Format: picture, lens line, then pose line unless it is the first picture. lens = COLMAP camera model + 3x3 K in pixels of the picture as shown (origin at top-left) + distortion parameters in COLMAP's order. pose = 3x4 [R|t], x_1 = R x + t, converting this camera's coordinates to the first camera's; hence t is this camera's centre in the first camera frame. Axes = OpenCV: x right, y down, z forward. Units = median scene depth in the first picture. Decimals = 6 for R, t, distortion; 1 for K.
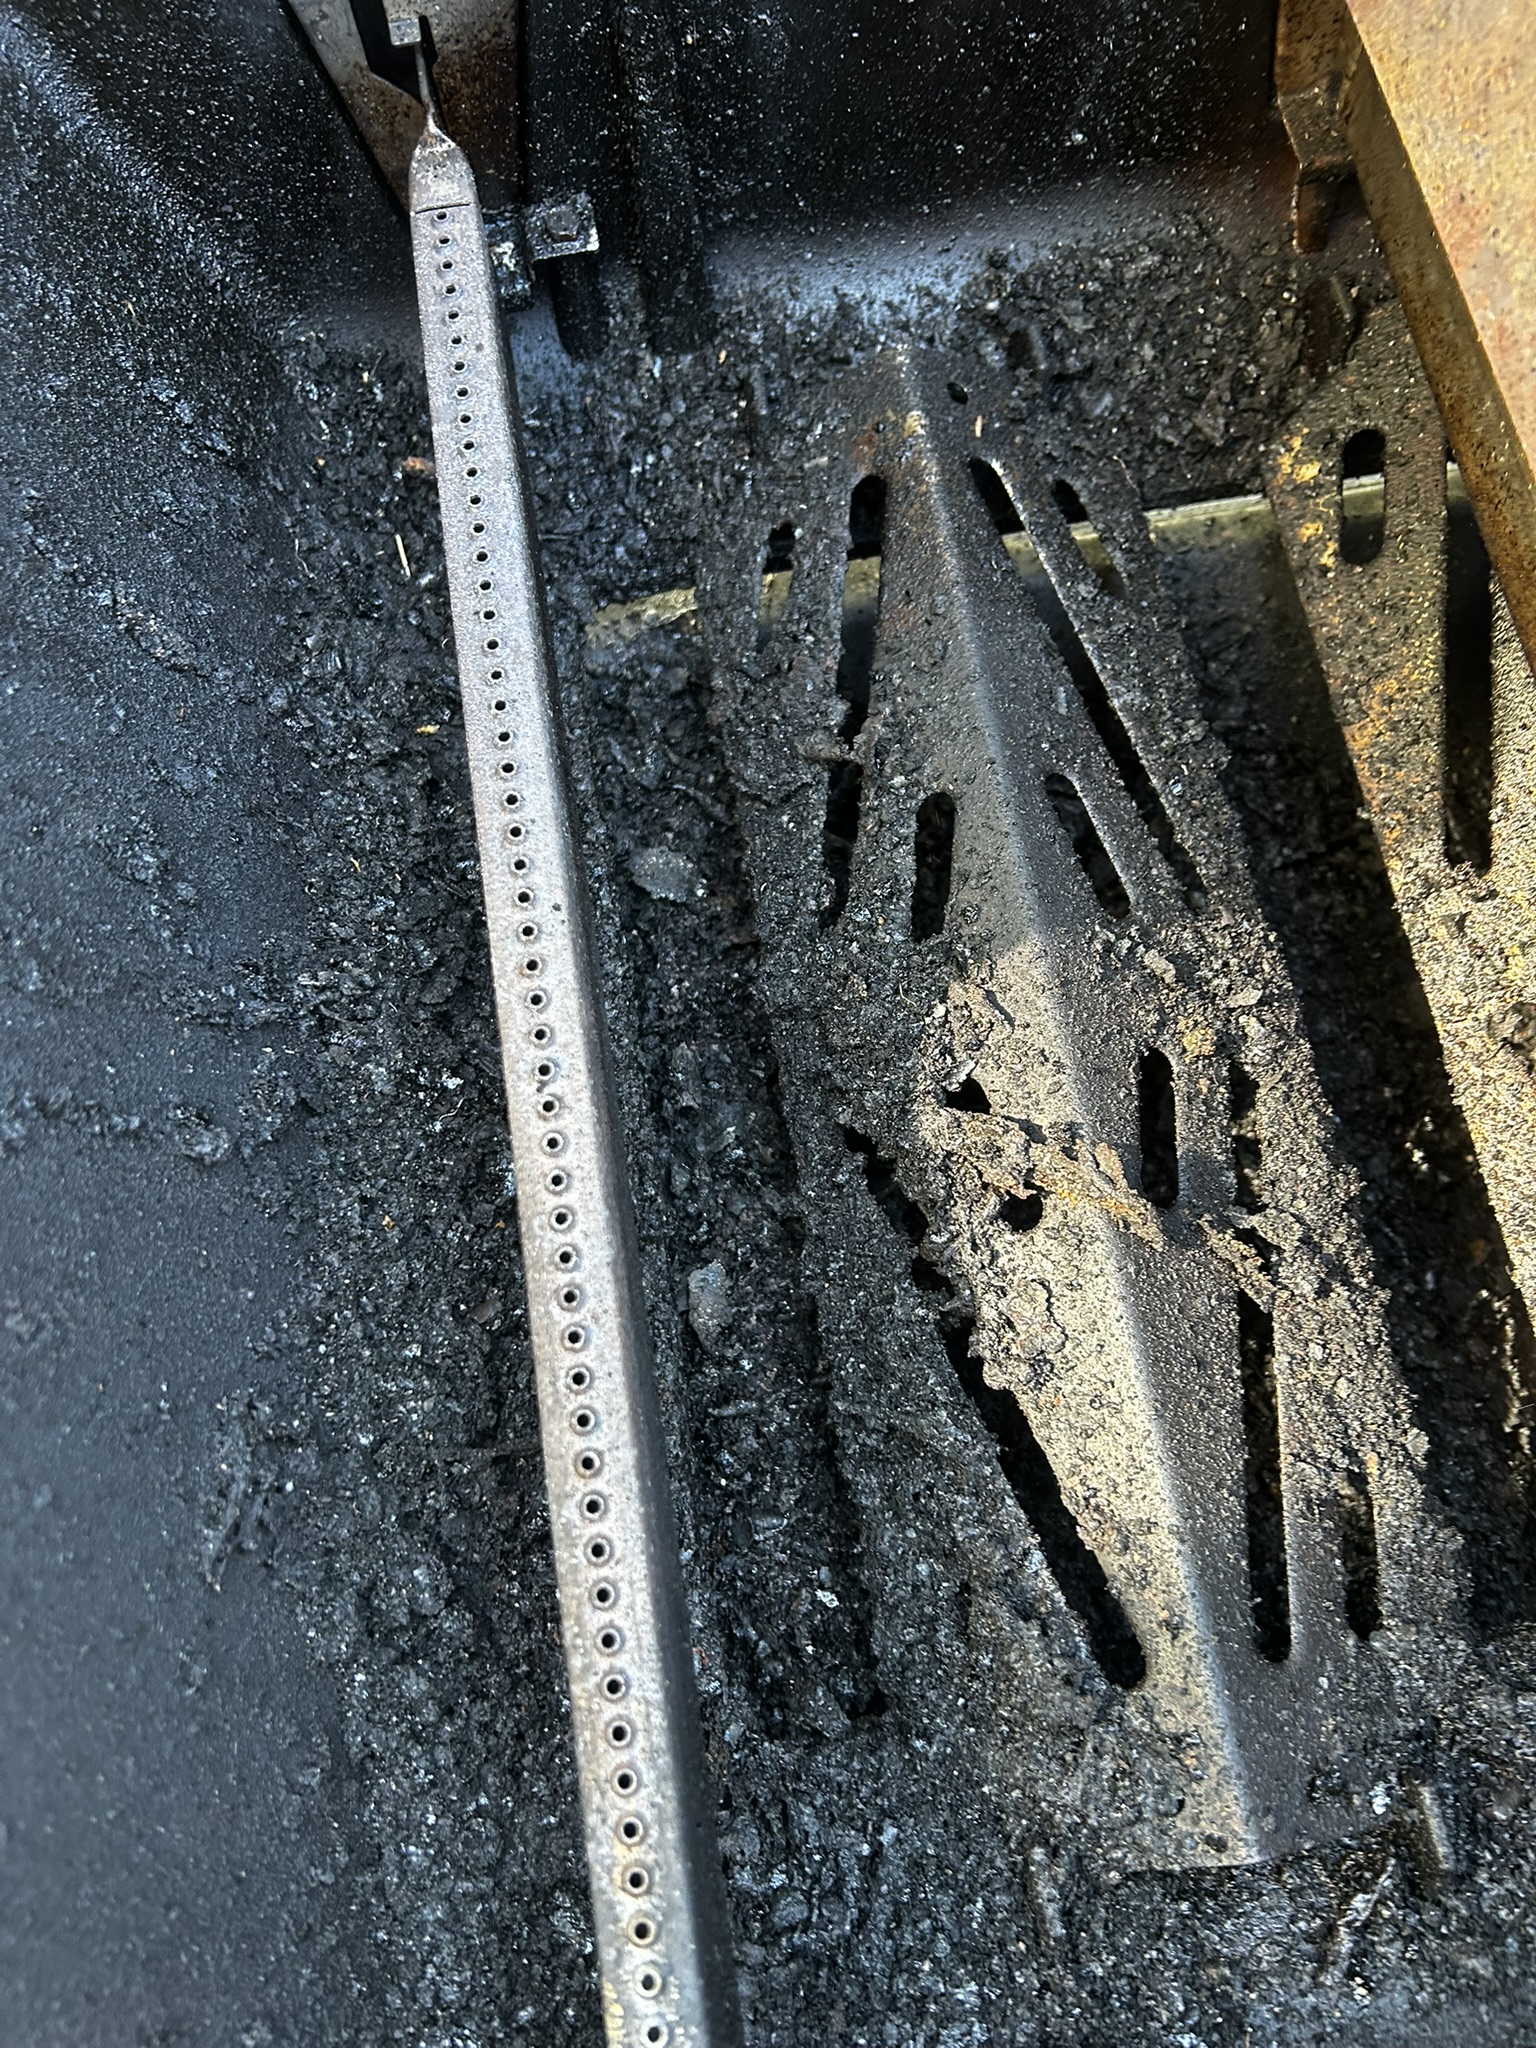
lens RADIAL K [[1571.4, 0, 765.4], [0, 1571.4, 1024.6], [0, 0, 1]] dist [0.024743, -0.043256]
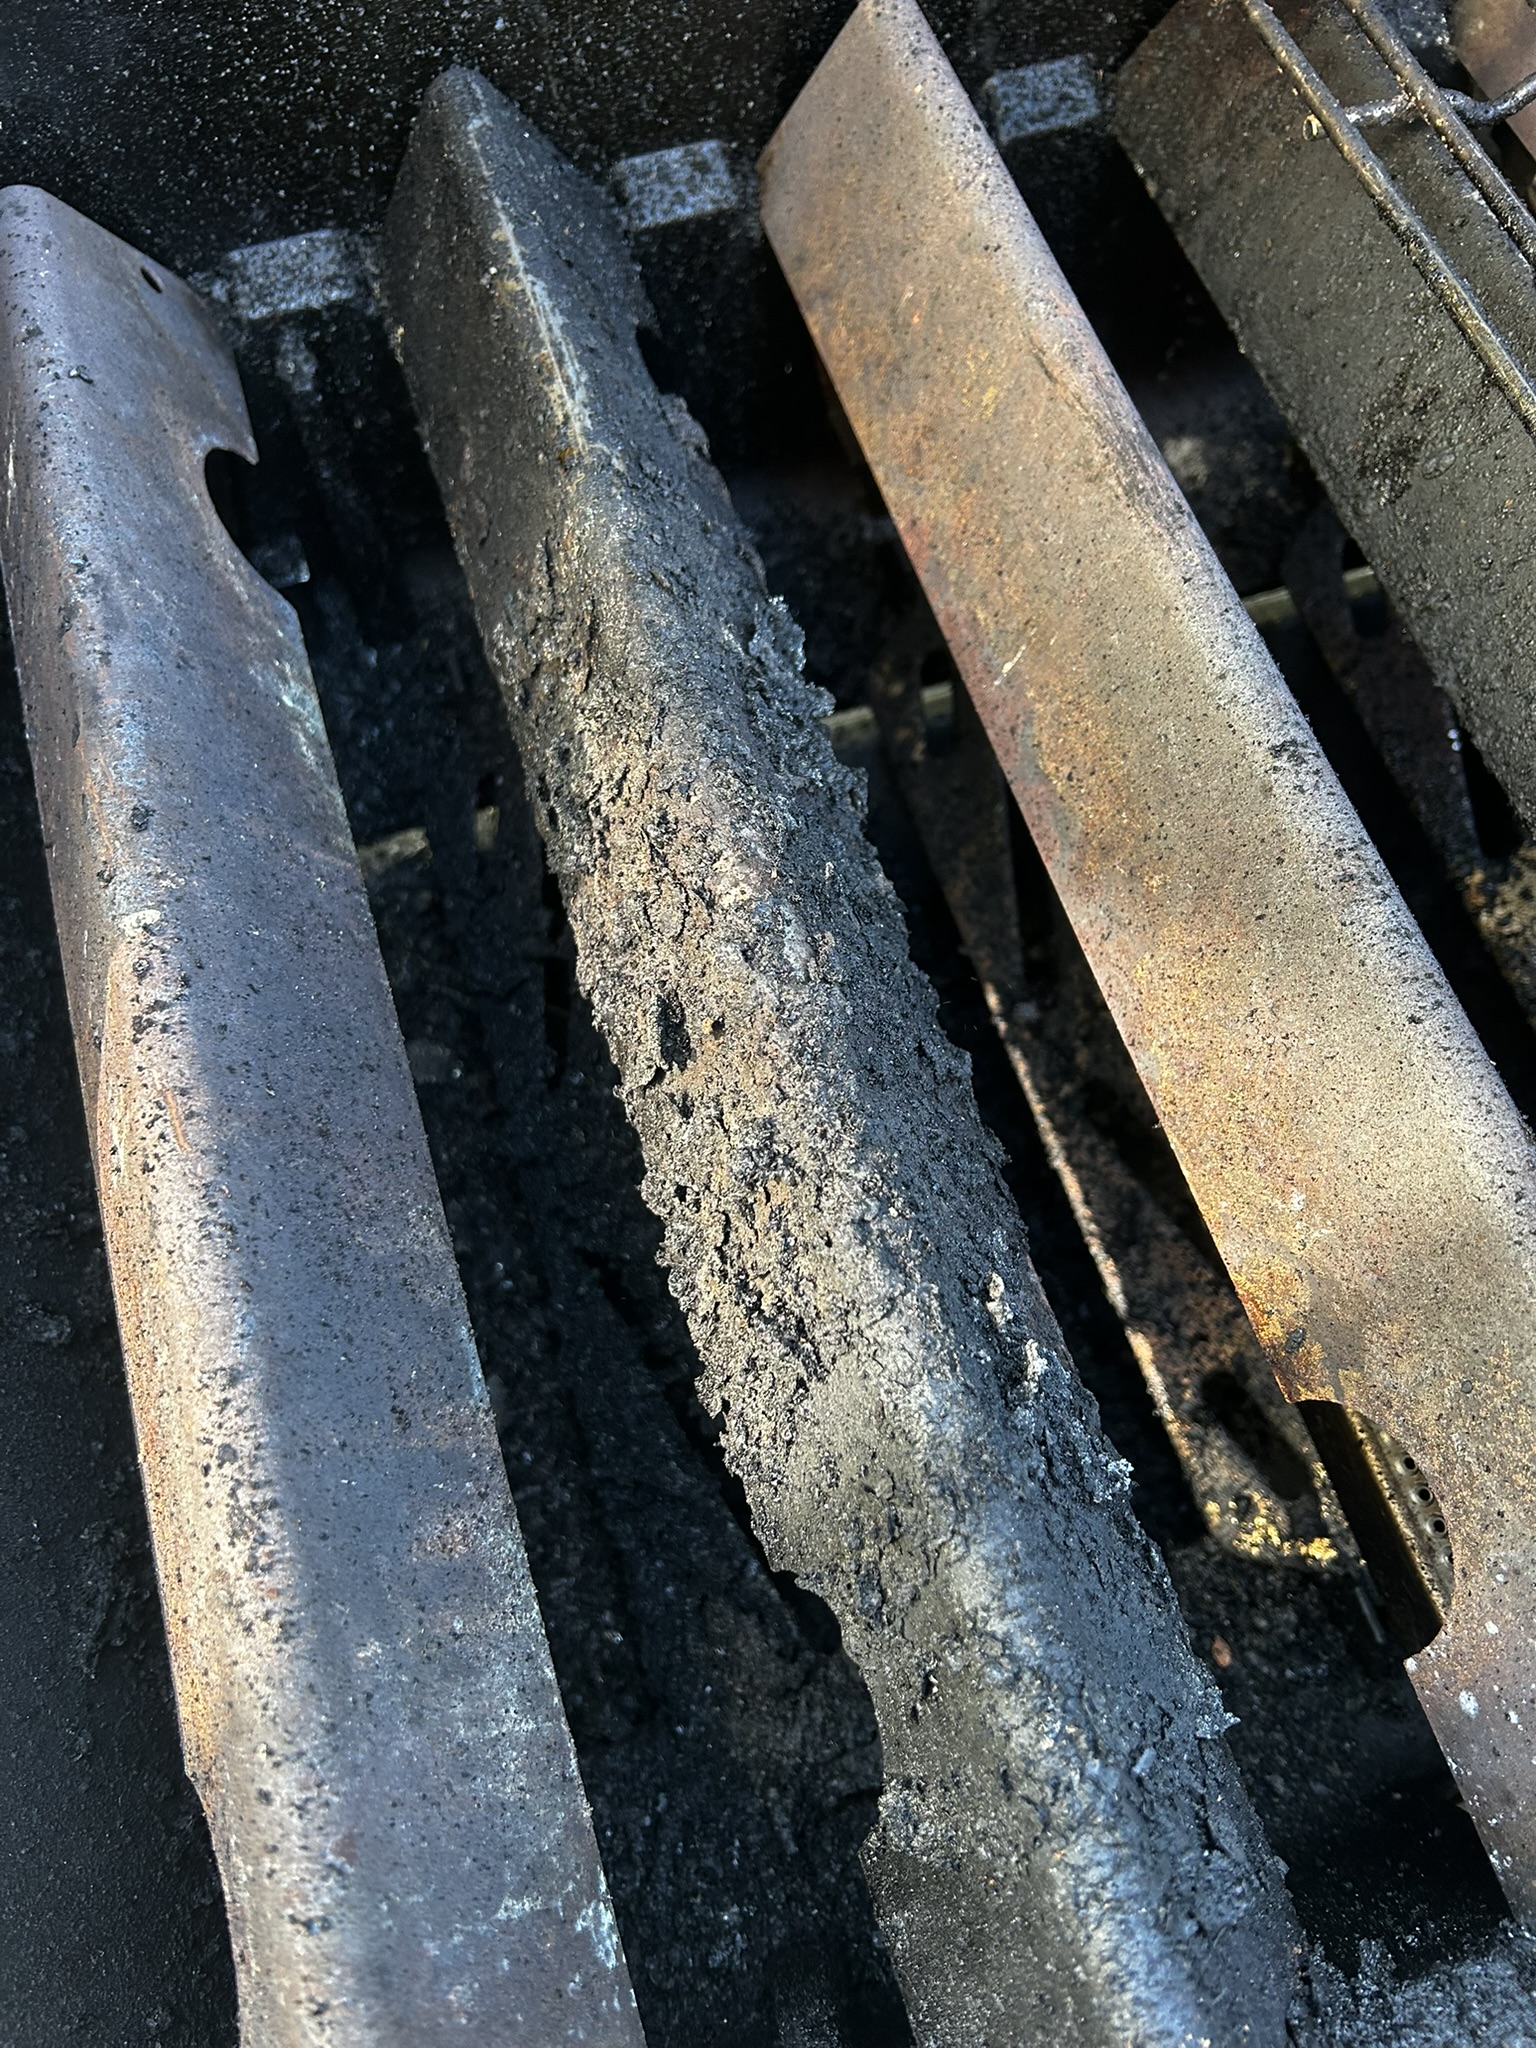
lens RADIAL K [[1571.4, 0, 770.7], [0, 1571.4, 1030.2], [0, 0, 1]] dist [0.024743, -0.043256]
pose [[0.988069, -0.123430, 0.092112, 0.122717], [0.130666, 0.988419, -0.077158, 0.010456], [-0.081522, 0.088274, 0.992755, -0.310343]]
